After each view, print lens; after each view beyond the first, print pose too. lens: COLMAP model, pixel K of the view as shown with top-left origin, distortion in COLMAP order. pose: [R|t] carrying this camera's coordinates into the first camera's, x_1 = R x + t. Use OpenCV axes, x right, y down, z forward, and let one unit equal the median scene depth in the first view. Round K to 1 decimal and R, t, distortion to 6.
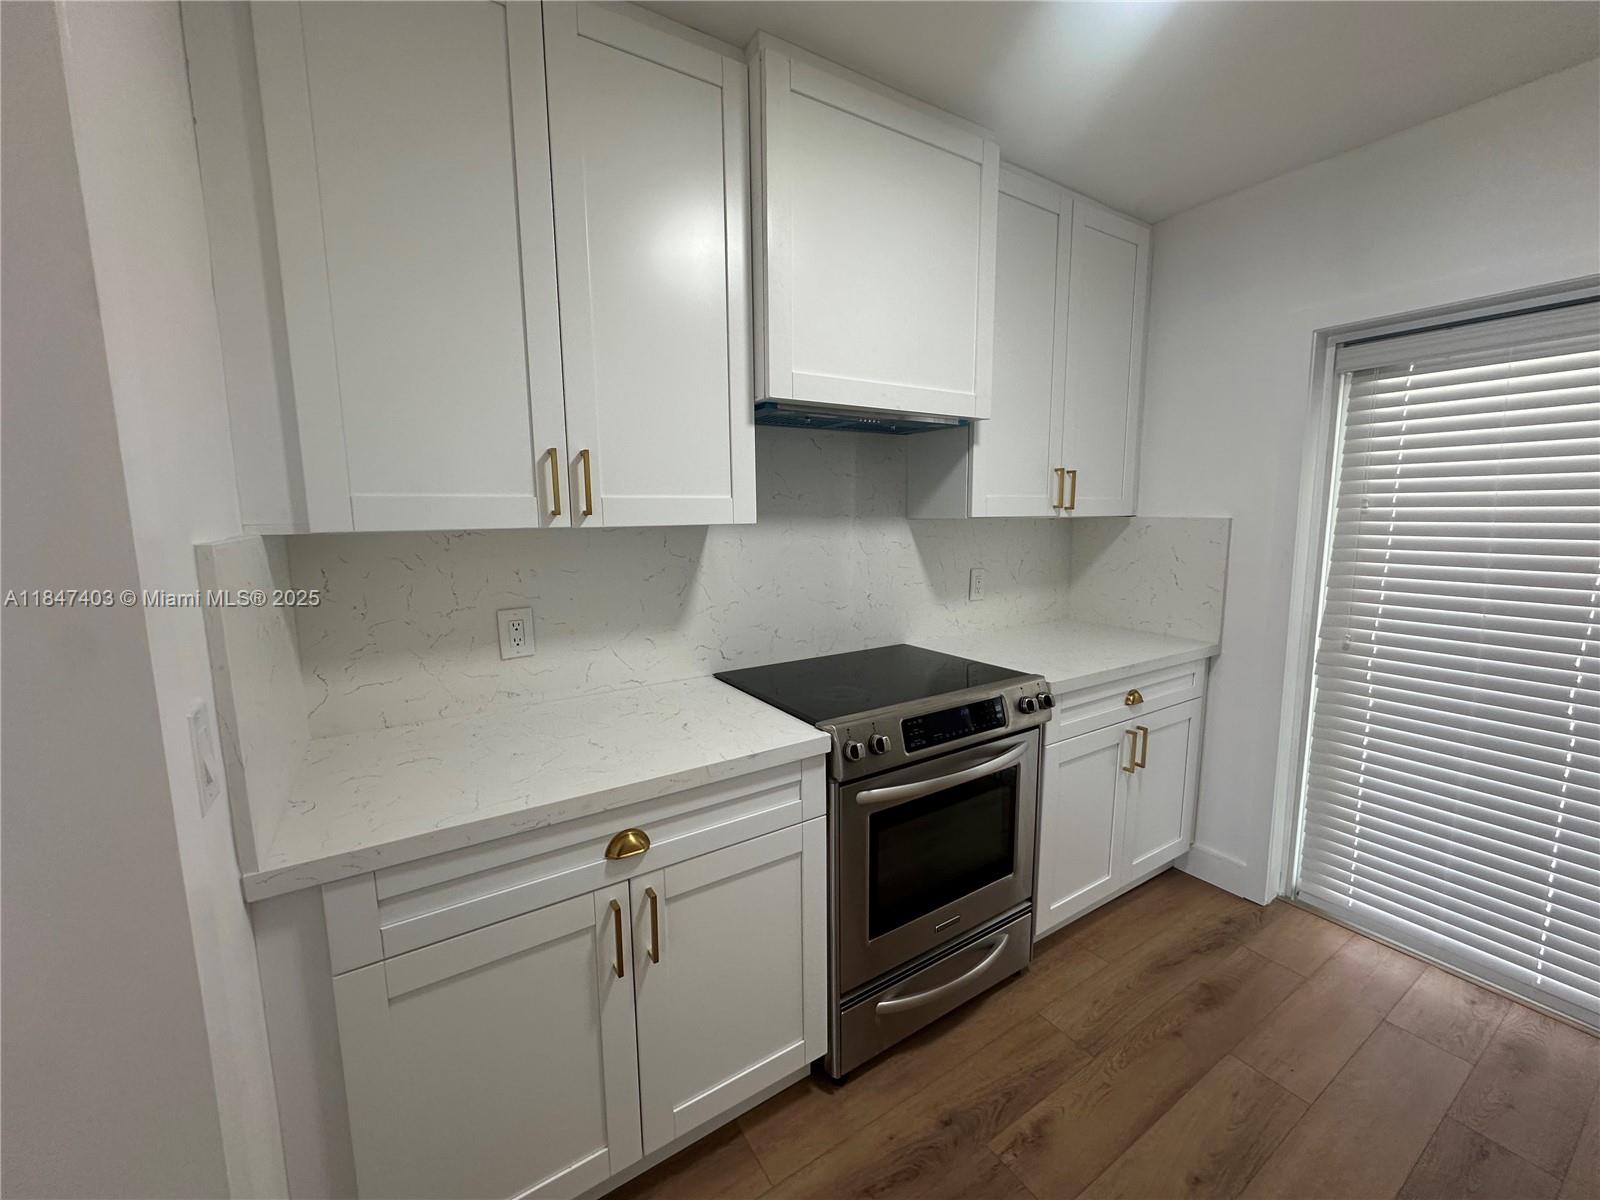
lens RADIAL K [[638.4, 0, 801.1], [0, 638.4, 597.1], [0, 0, 1]] dist [-0.002954, 0.000441]
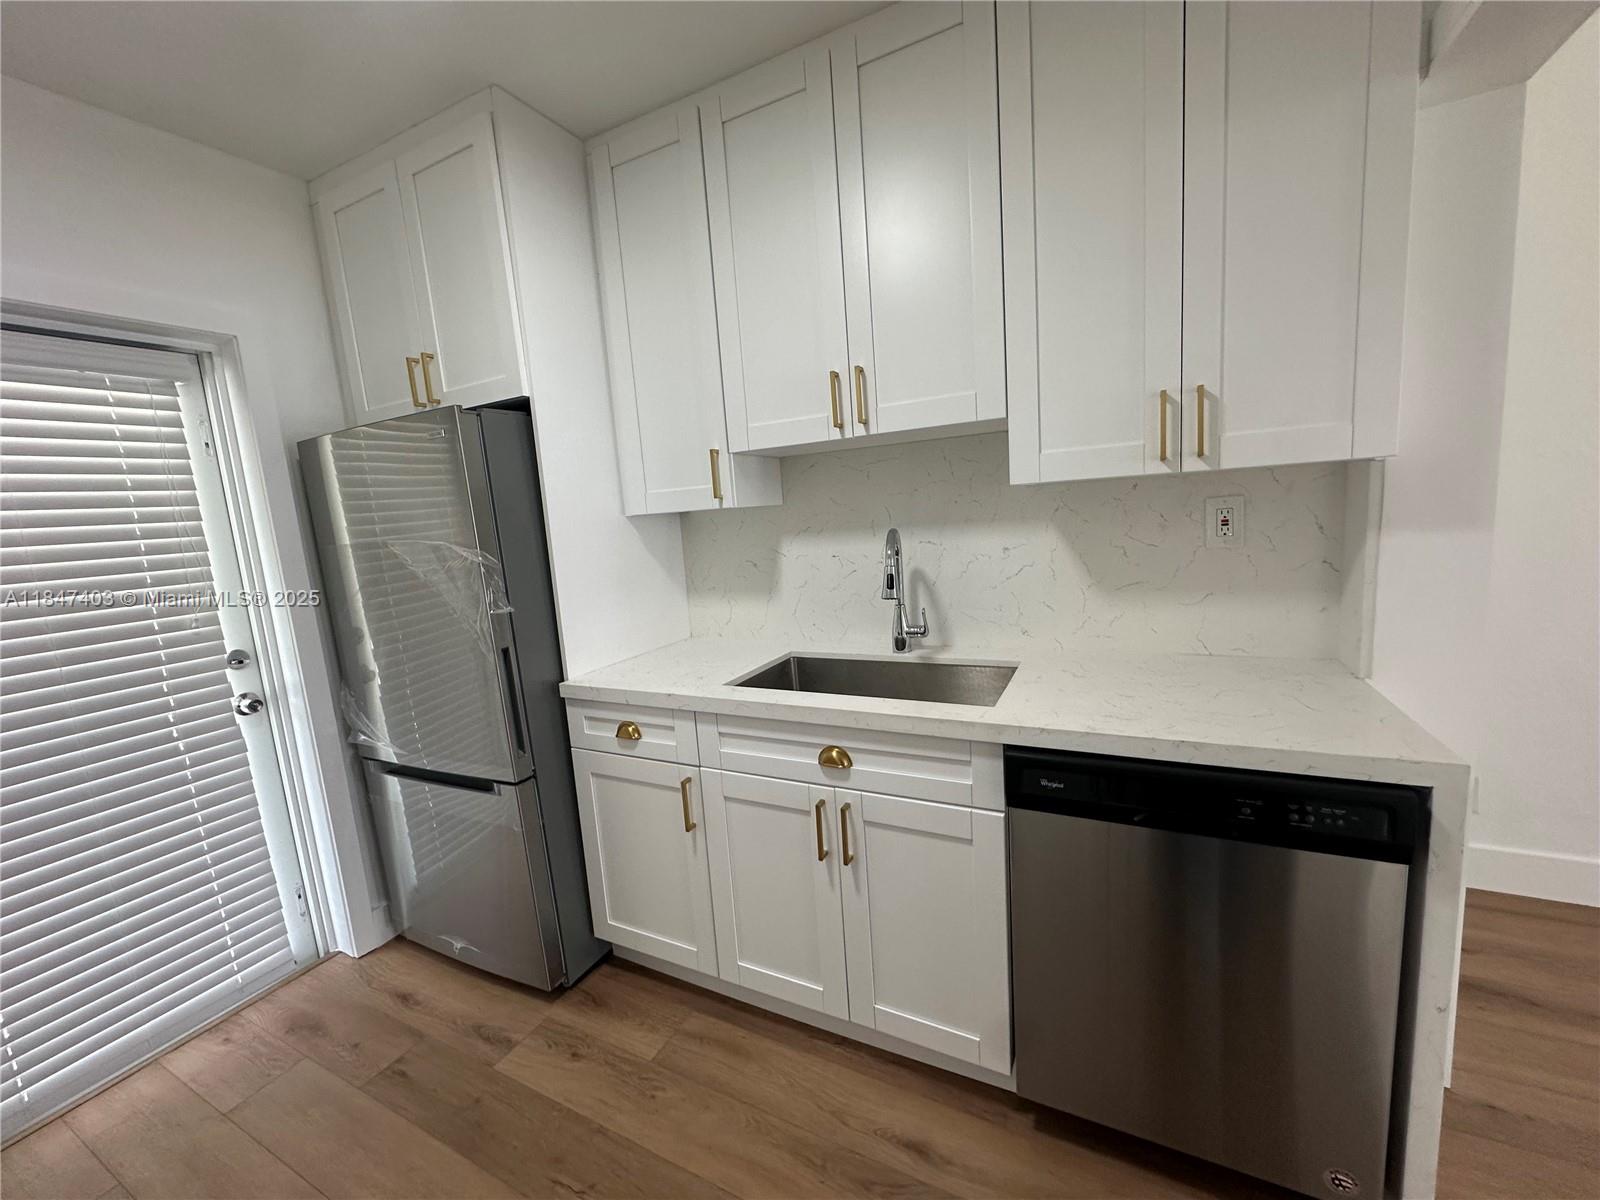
lens RADIAL K [[638.4, 0, 801.1], [0, 638.4, 597.1], [0, 0, 1]] dist [-0.002954, 0.000441]
pose [[-0.496657, -0.076442, 0.864574, -0.195685], [0.192965, 0.961460, 0.195857, -0.044654], [-0.846225, 0.264106, -0.462765, 0.564551]]
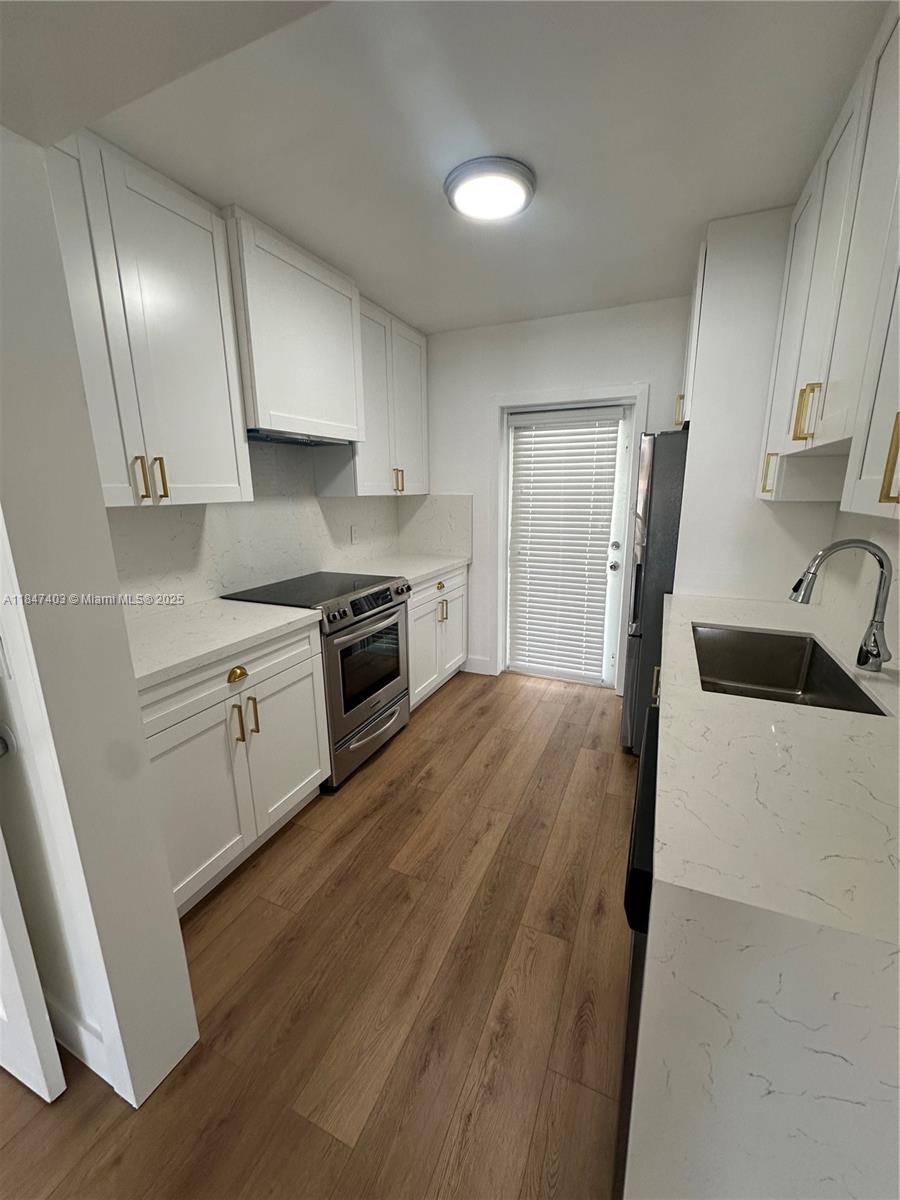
lens RADIAL K [[478.8, 0, 452.0], [0, 478.8, 600.5], [0, 0, 1]] dist [-0.002954, 0.000441]
pose [[0.835098, -0.126376, 0.535388, -0.331124], [0.075749, 0.990400, 0.115625, 0.039108], [-0.544861, -0.056003, 0.836654, -0.363657]]
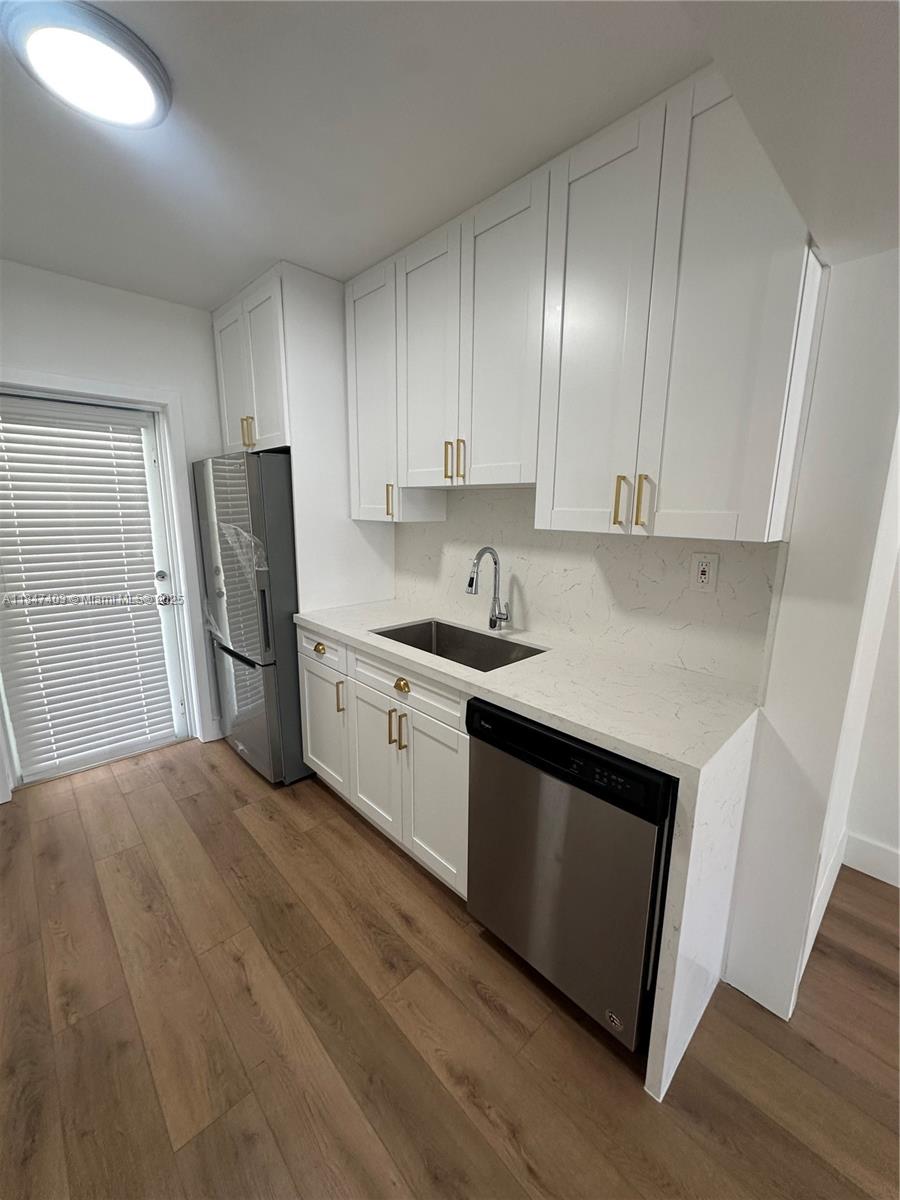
lens RADIAL K [[478.8, 0, 452.0], [0, 478.8, 600.5], [0, 0, 1]] dist [-0.002954, 0.000441]
pose [[-0.185136, -0.187061, 0.964745, -0.494919], [0.122276, 0.969702, 0.211487, -0.050436], [-0.975076, 0.157119, -0.156653, 0.215896]]
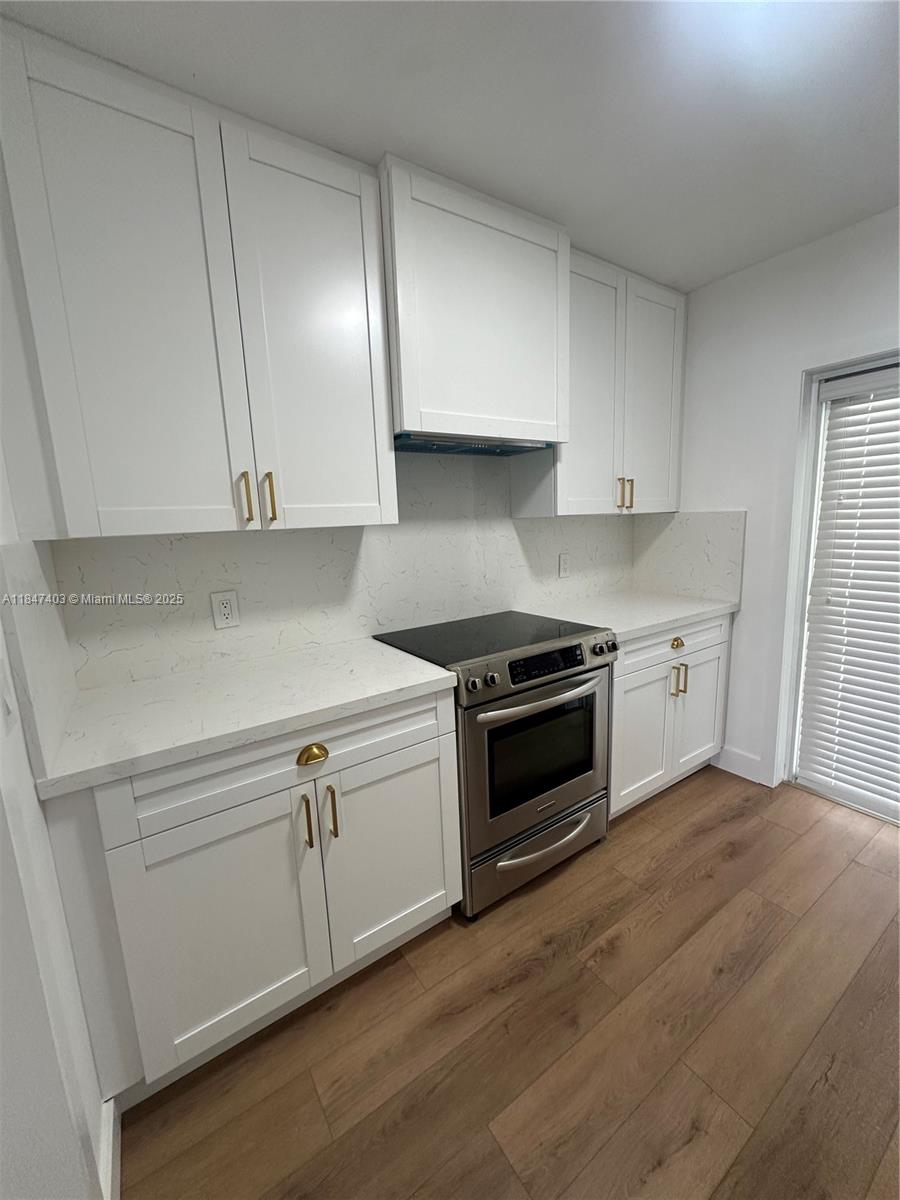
lens RADIAL K [[478.8, 0, 452.0], [0, 478.8, 600.5], [0, 0, 1]] dist [-0.002954, 0.000441]
pose [[0.999197, -0.034139, 0.020966, 0.016450], [0.033416, 0.998866, 0.033927, 0.017212], [-0.022101, -0.033199, 0.999204, -0.031101]]
